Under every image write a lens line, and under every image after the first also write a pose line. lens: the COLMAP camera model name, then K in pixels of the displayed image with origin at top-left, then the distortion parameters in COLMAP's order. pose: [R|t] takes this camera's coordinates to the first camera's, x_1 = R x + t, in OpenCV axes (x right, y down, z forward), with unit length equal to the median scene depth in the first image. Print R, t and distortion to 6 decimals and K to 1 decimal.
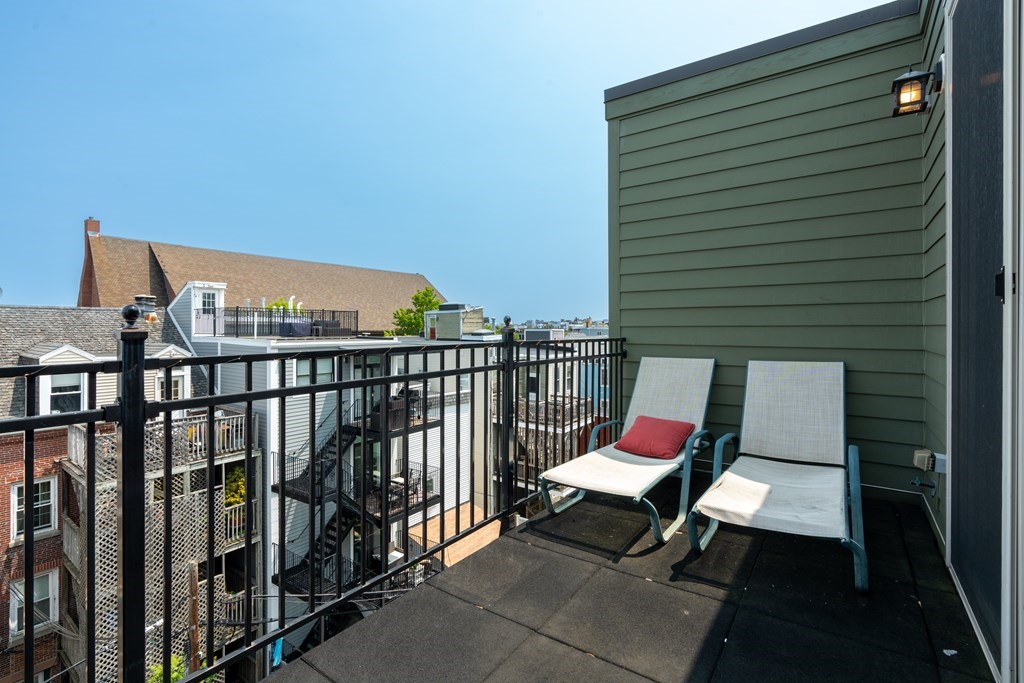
lens RADIAL K [[469.3, 0, 512.0], [0, 469.3, 332.2], [0, 0, 1]] dist [-0.004212, 0.000037]
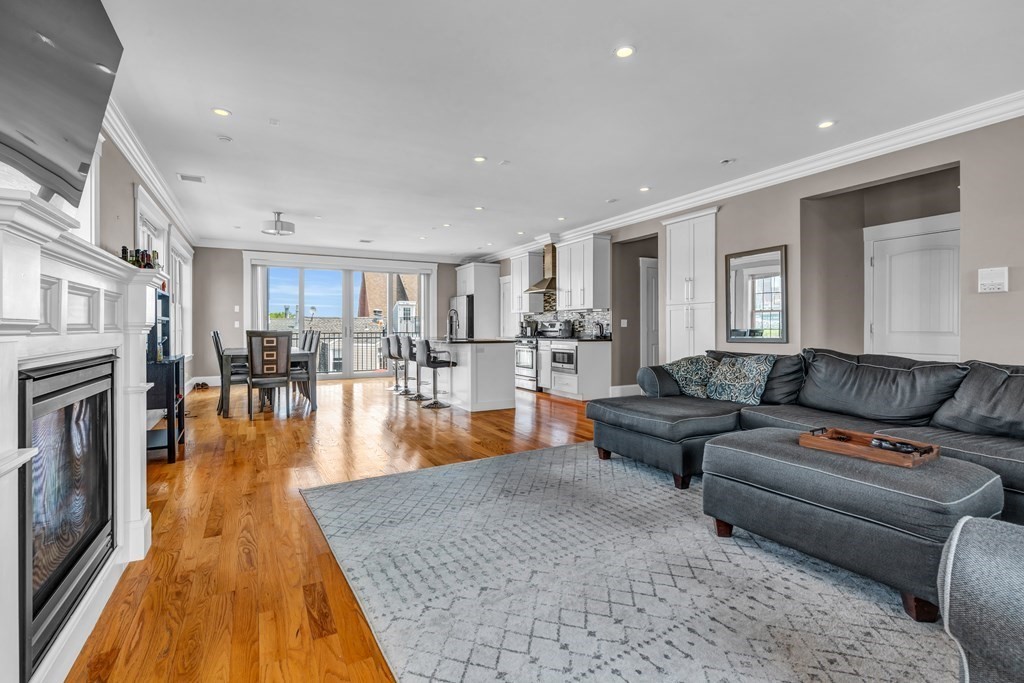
lens RADIAL K [[469.3, 0, 511.4], [0, 469.3, 334.9], [0, 0, 1]] dist [-0.004212, 0.000037]
pose [[0.901771, 0.008021, -0.432140, 0.410103], [-0.007223, 0.999968, 0.003488, 0.004882], [0.432155, -0.000024, 0.901800, -0.348147]]
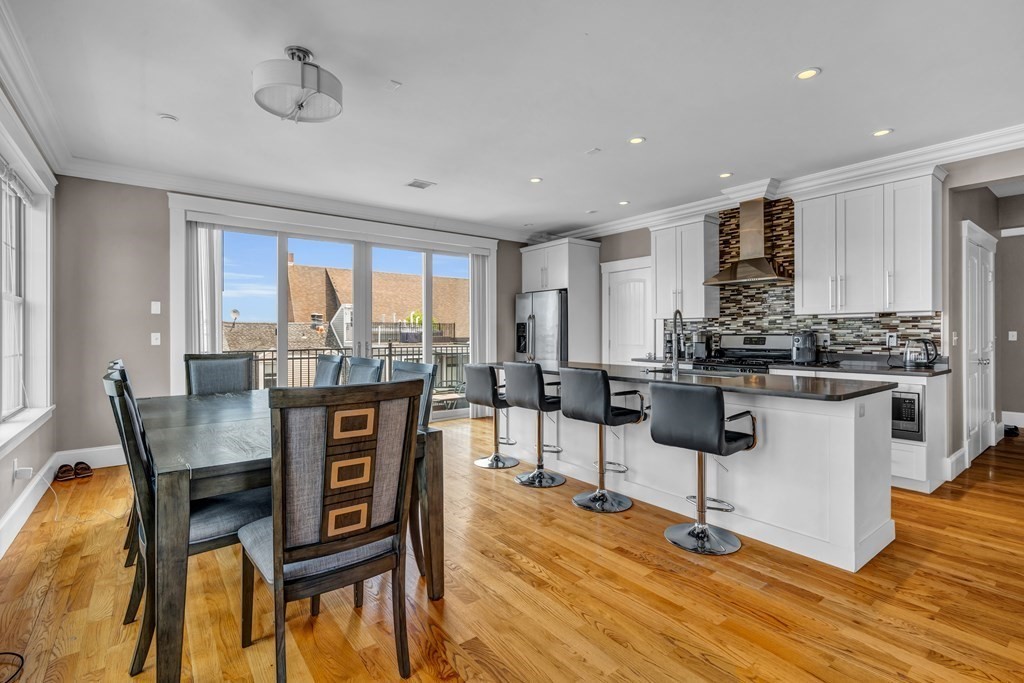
lens RADIAL K [[469.3, 0, 513.1], [0, 469.3, 338.9], [0, 0, 1]] dist [-0.004212, 0.000037]
pose [[0.959016, 0.003150, -0.283335, 0.209678], [-0.003327, 0.999994, -0.000140, -0.002555], [0.283333, 0.001077, 0.959021, -0.219390]]
